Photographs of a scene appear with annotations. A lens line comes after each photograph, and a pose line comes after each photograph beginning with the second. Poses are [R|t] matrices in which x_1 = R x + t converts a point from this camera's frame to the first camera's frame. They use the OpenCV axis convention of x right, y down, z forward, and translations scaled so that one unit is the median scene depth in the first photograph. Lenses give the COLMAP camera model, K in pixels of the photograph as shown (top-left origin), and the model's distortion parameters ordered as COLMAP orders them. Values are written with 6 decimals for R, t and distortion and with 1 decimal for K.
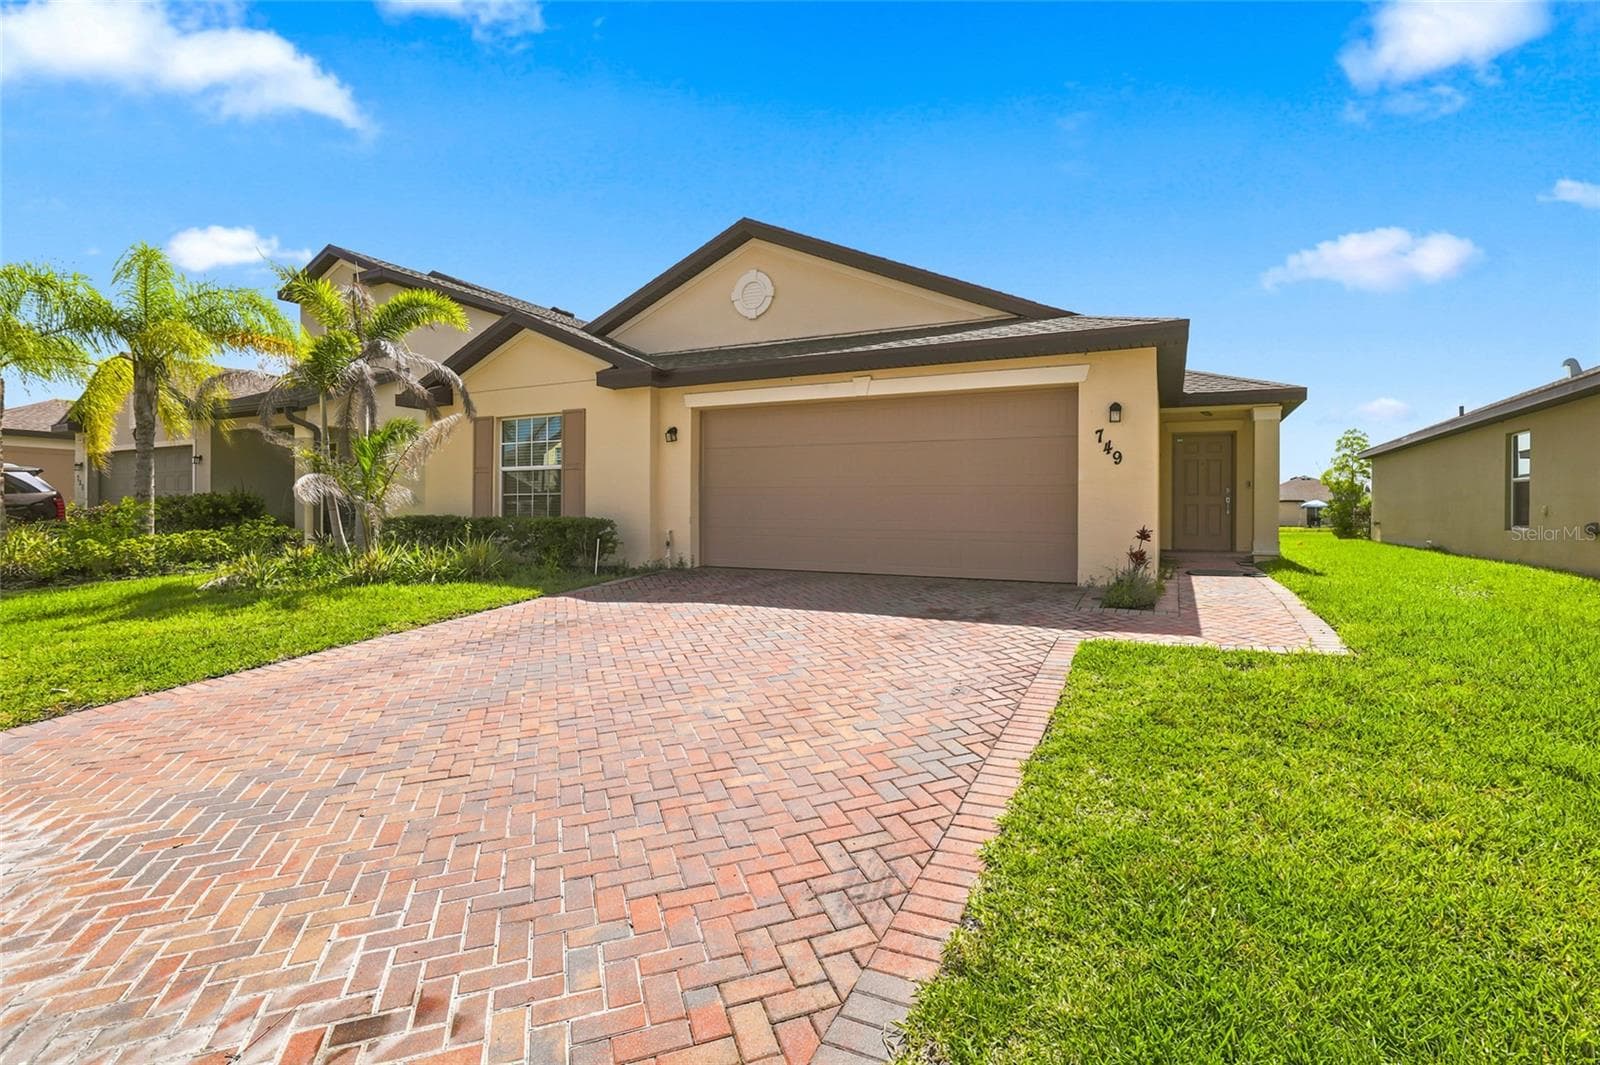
lens RADIAL K [[749.7, 0, 809.1], [0, 749.7, 524.1], [0, 0, 1]] dist [-0.022340, -0.000381]
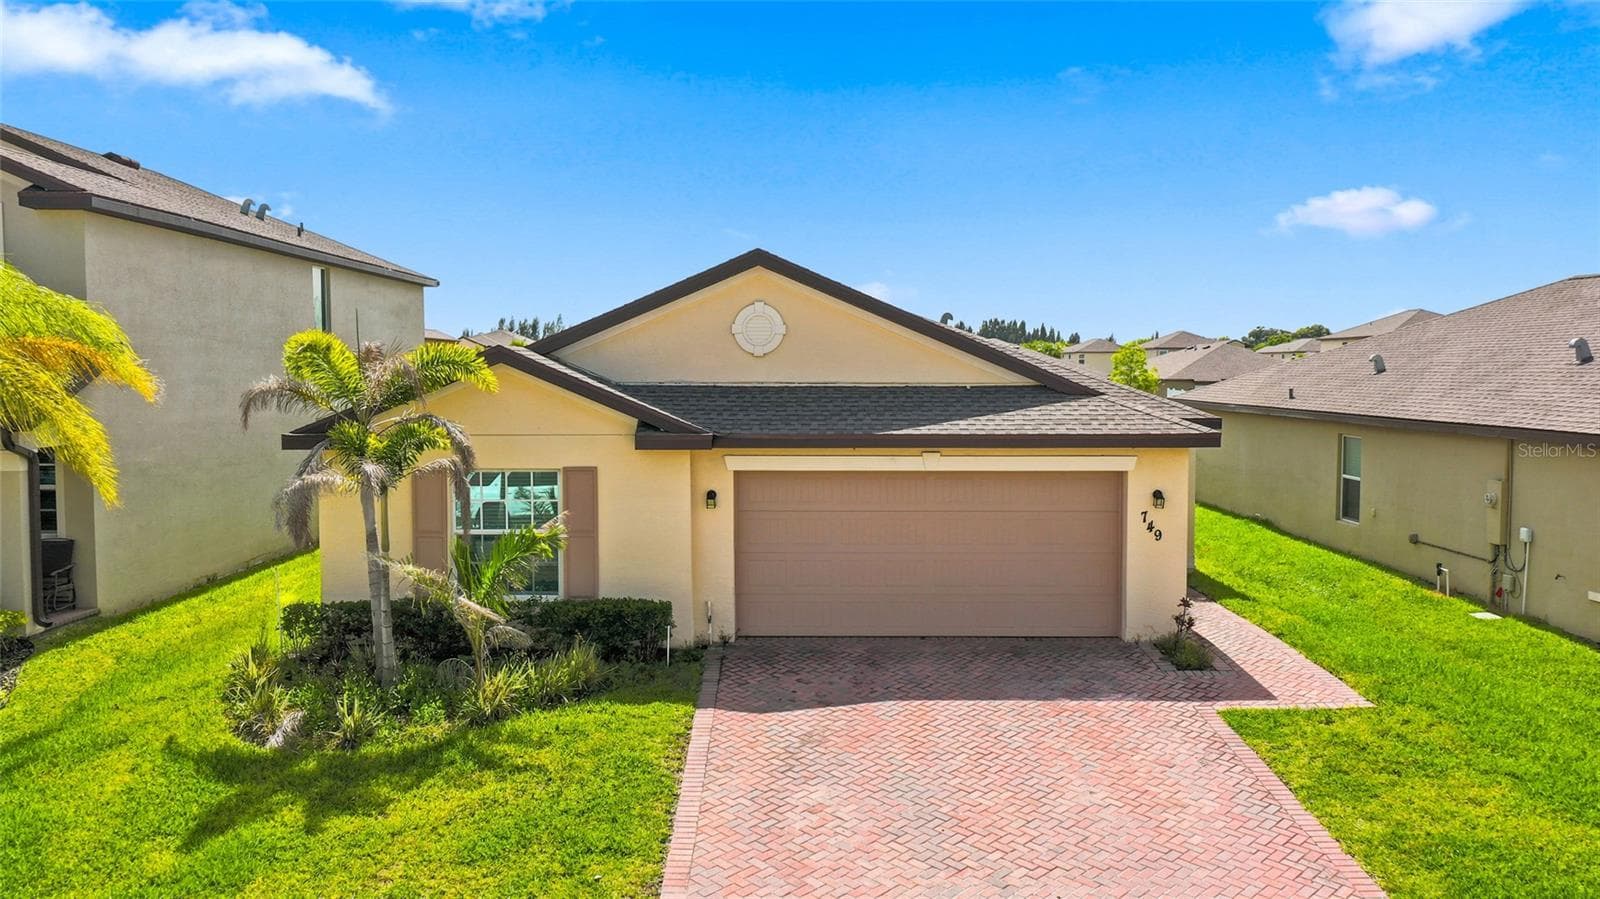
lens RADIAL K [[1284.5, 0, 794.4], [0, 1284.5, 448.4], [0, 0, 1]] dist [0.017417, 0.001940]
pose [[0.894775, -0.035502, 0.445103, -0.811410], [0.009240, 0.998093, 0.061034, -0.283244], [-0.446421, -0.050499, 0.893397, -0.463384]]
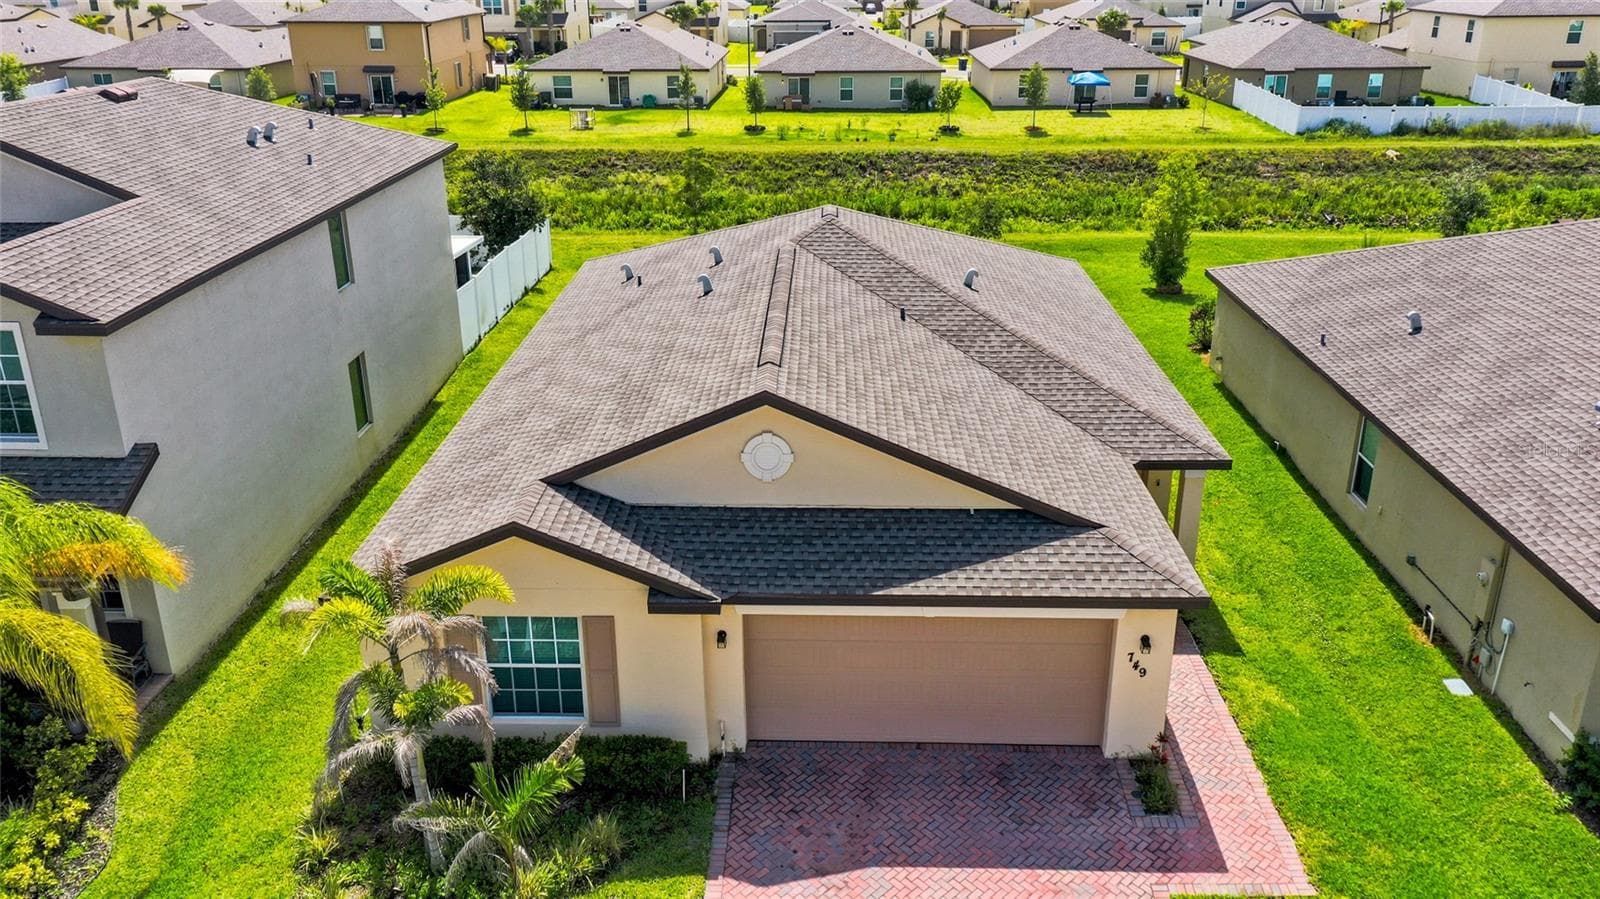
lens RADIAL K [[1284.5, 0, 794.4], [0, 1284.5, 448.4], [0, 0, 1]] dist [0.017417, 0.001940]
pose [[0.911638, -0.165749, 0.376089, -0.704810], [0.015151, 0.928005, 0.372261, -1.000425], [-0.410714, -0.333669, 0.848516, -0.393205]]
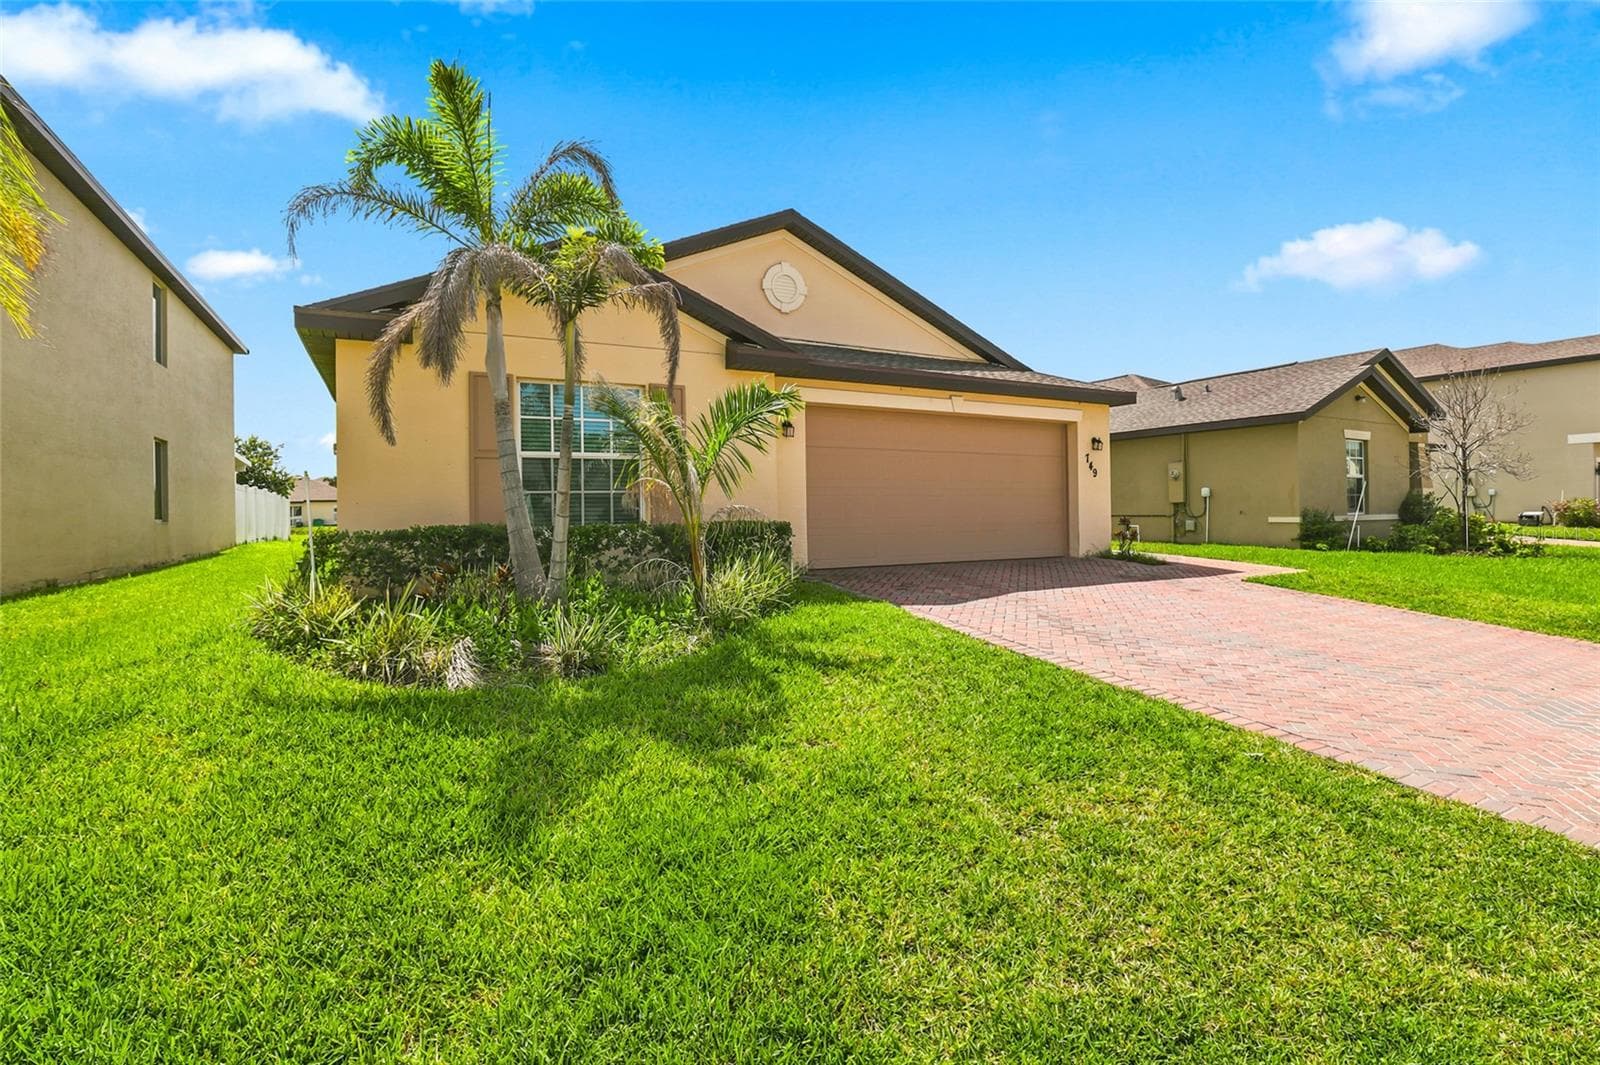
lens RADIAL K [[749.7, 0, 809.1], [0, 749.7, 524.1], [0, 0, 1]] dist [-0.022340, -0.000381]
pose [[0.574442, -0.023856, 0.818198, -0.942890], [0.029309, 0.999534, 0.008565, -0.010229], [-0.818021, 0.019060, 0.574873, 0.465076]]
